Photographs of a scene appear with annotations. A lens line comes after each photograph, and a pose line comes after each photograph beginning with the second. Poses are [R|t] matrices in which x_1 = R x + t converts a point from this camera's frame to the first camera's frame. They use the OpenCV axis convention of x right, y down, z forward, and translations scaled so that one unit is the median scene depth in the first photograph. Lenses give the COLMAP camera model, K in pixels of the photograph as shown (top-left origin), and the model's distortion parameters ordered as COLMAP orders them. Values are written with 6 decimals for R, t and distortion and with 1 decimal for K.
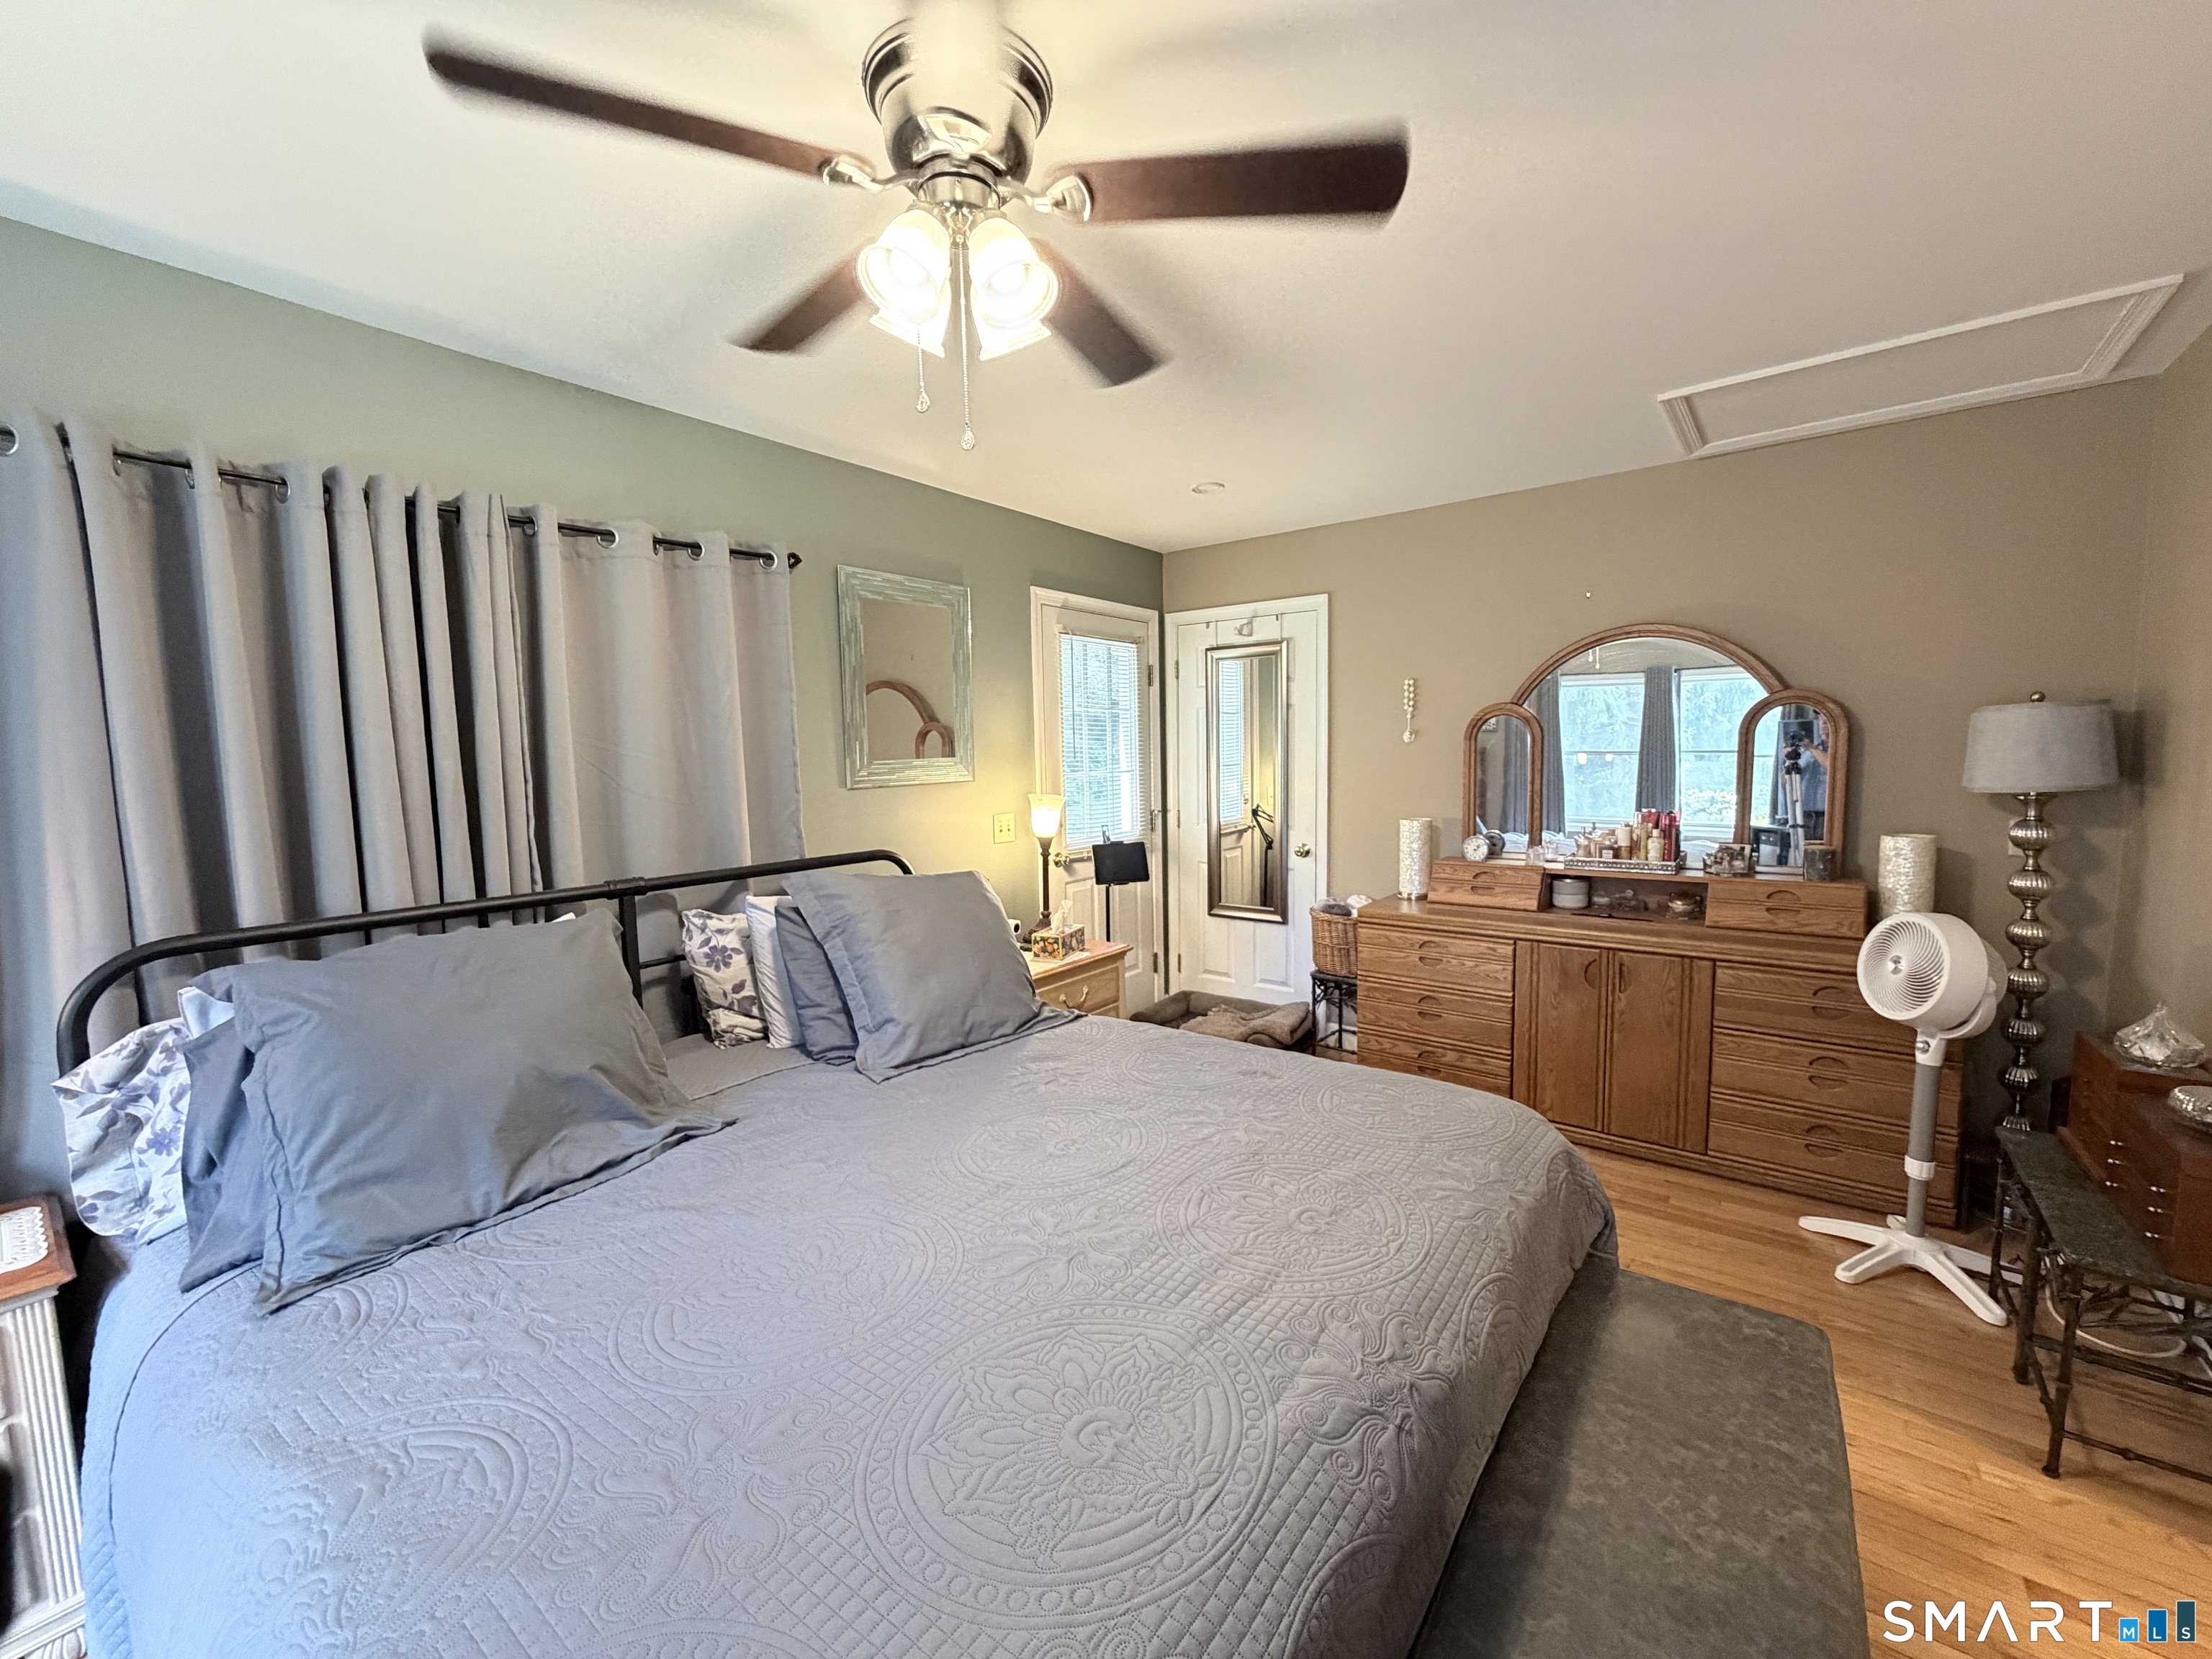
lens RADIAL K [[883.6, 0, 1106.0], [0, 883.6, 829.5], [0, 0, 1]] dist [0.000668, 0.000532]
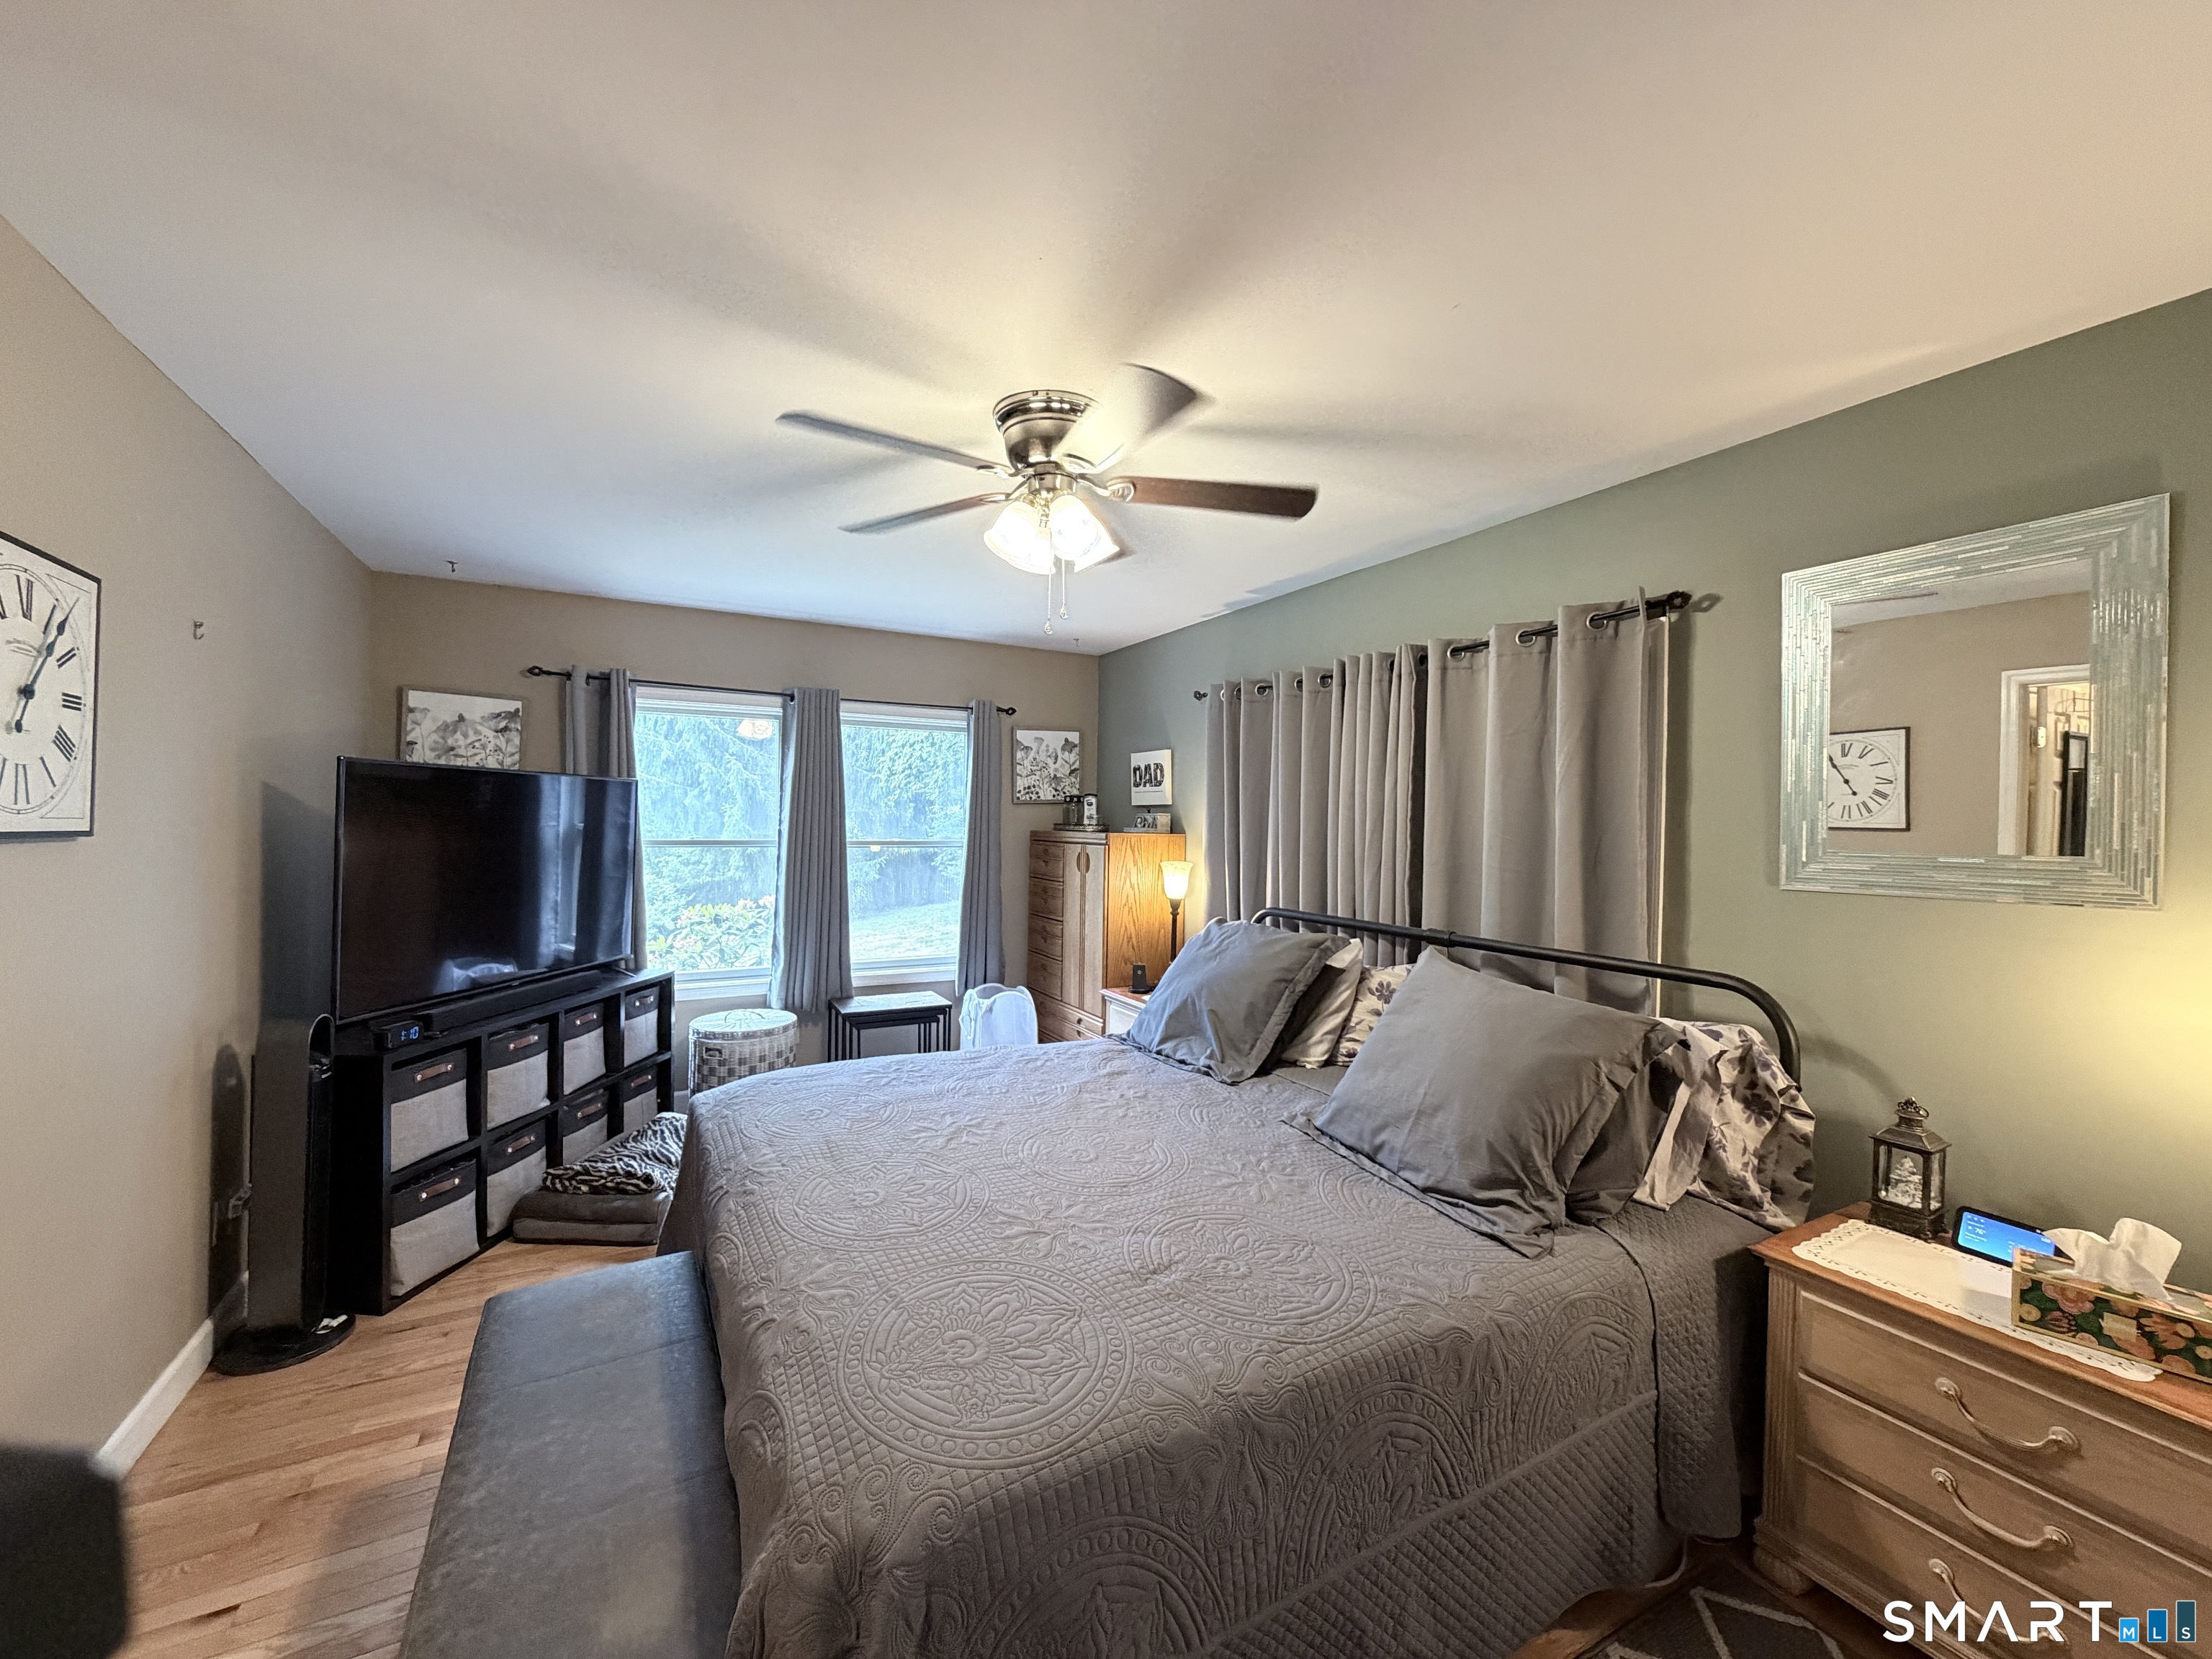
lens RADIAL K [[883.6, 0, 1106.0], [0, 883.6, 829.5], [0, 0, 1]] dist [0.000668, 0.000532]
pose [[-0.393317, 0.018084, -0.919225, 0.757669], [-0.096990, 0.993412, 0.061044, -0.114213], [0.914273, 0.113165, -0.388972, 1.057848]]
